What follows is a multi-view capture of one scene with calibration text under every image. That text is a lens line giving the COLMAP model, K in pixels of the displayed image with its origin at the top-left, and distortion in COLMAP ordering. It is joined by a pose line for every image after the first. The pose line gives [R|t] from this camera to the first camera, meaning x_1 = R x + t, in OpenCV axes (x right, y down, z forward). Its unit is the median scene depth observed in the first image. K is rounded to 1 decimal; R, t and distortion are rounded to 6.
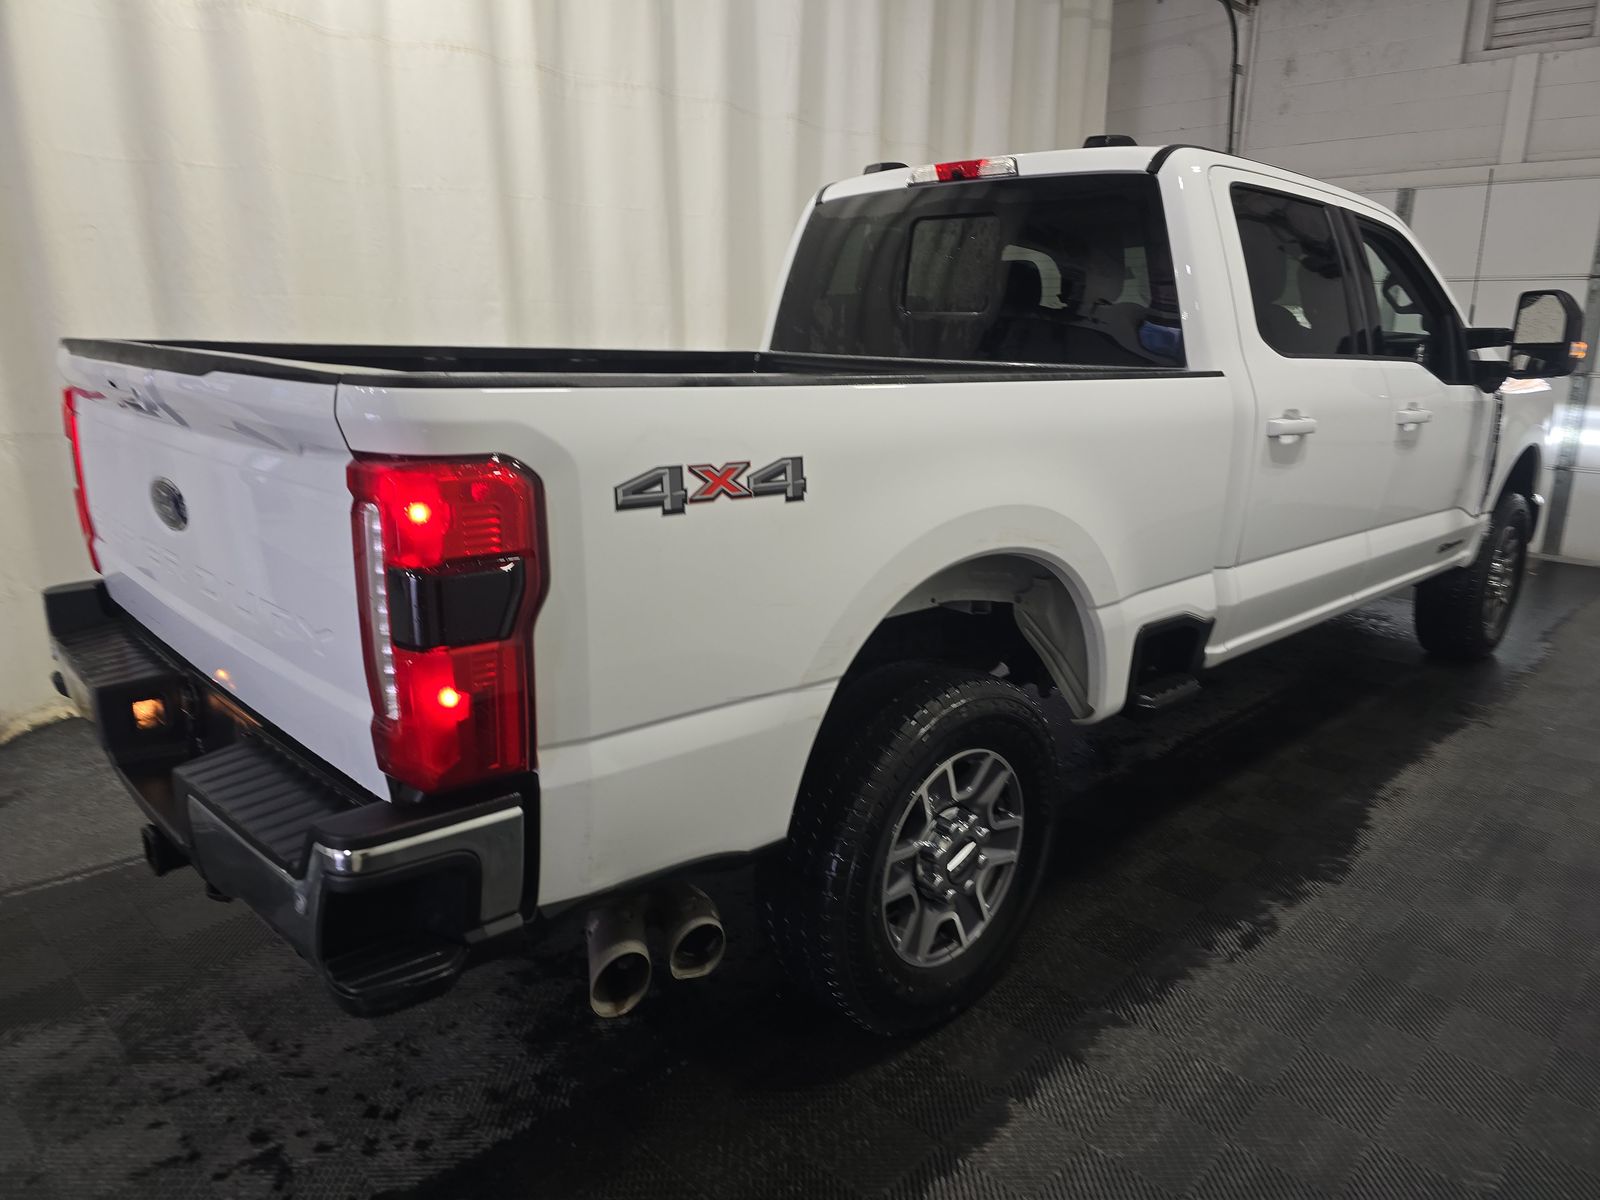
lens RADIAL K [[1070.8, 0, 800.0], [0, 1070.8, 600.0], [0, 0, 1]] dist [0.000422, -0.001894]
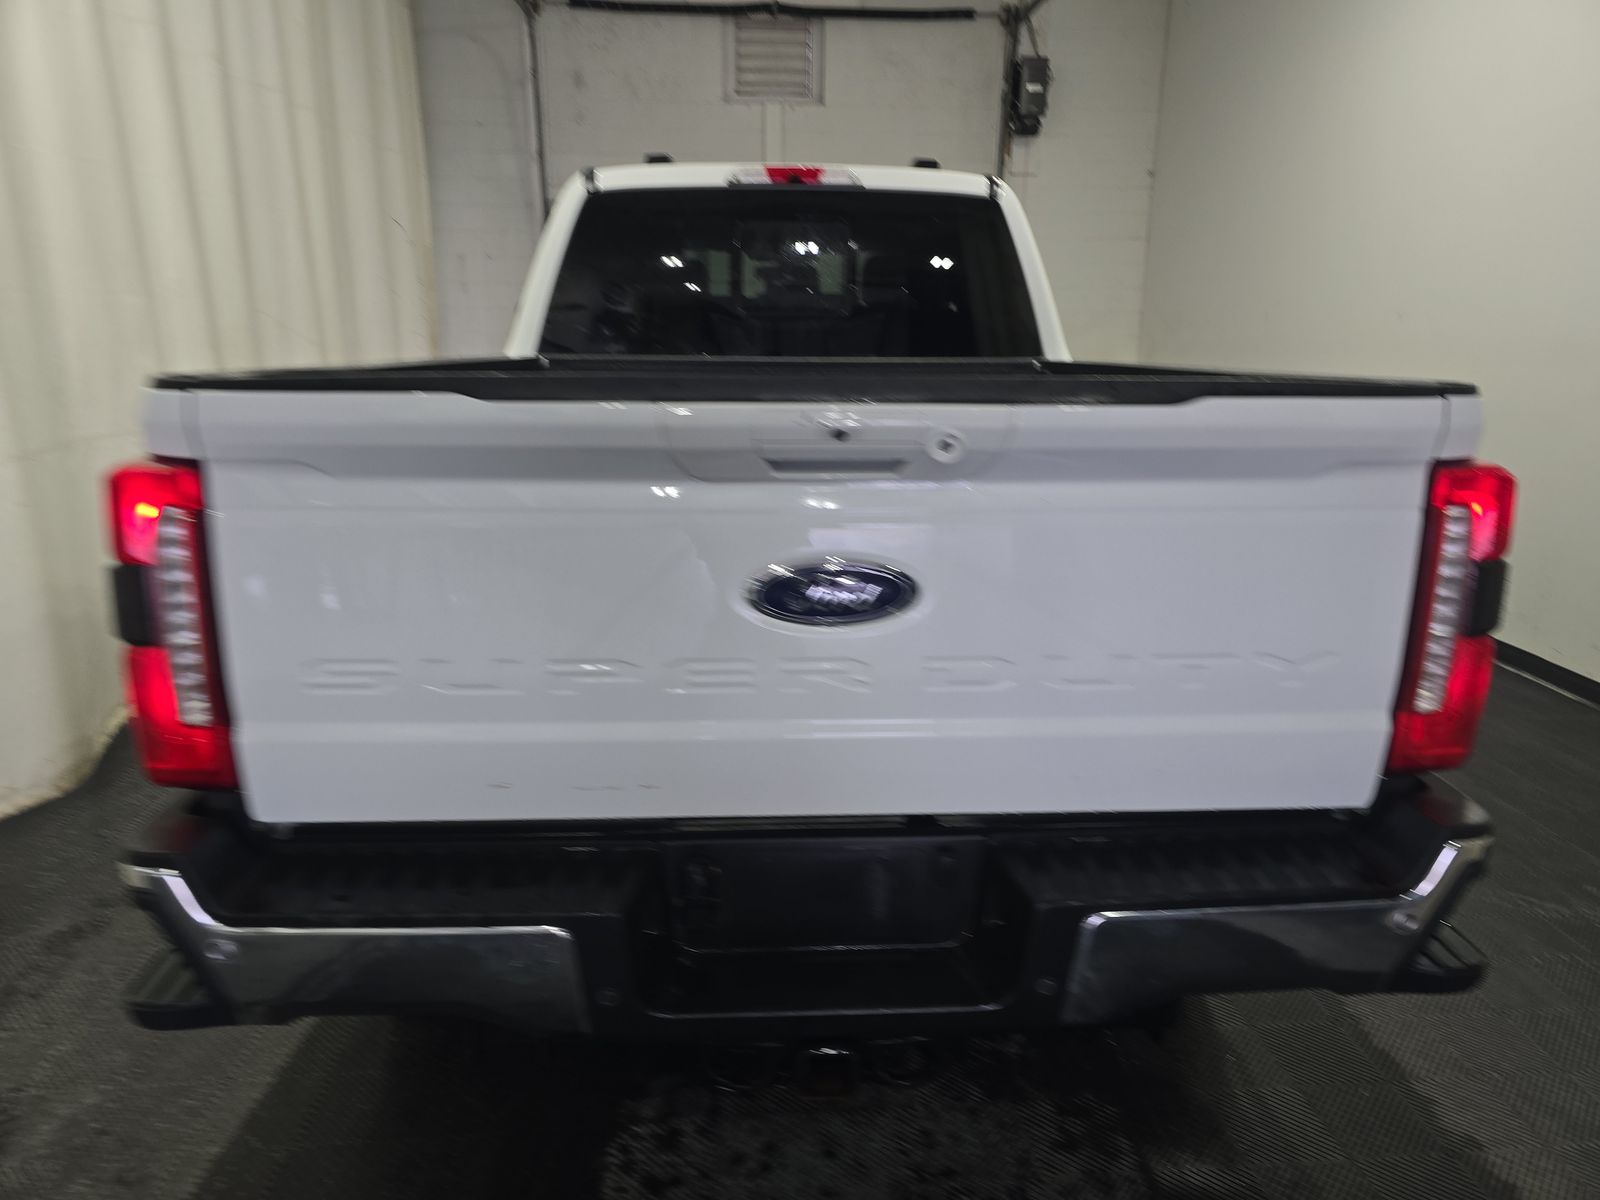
lens RADIAL K [[1070.8, 0, 800.0], [0, 1070.8, 600.0], [0, 0, 1]] dist [0.000422, -0.001894]
pose [[0.663899, -0.195318, 0.721865, -0.546121], [0.188190, 0.977861, 0.091505, -0.075364], [-0.723756, 0.075098, 0.685957, 0.255081]]
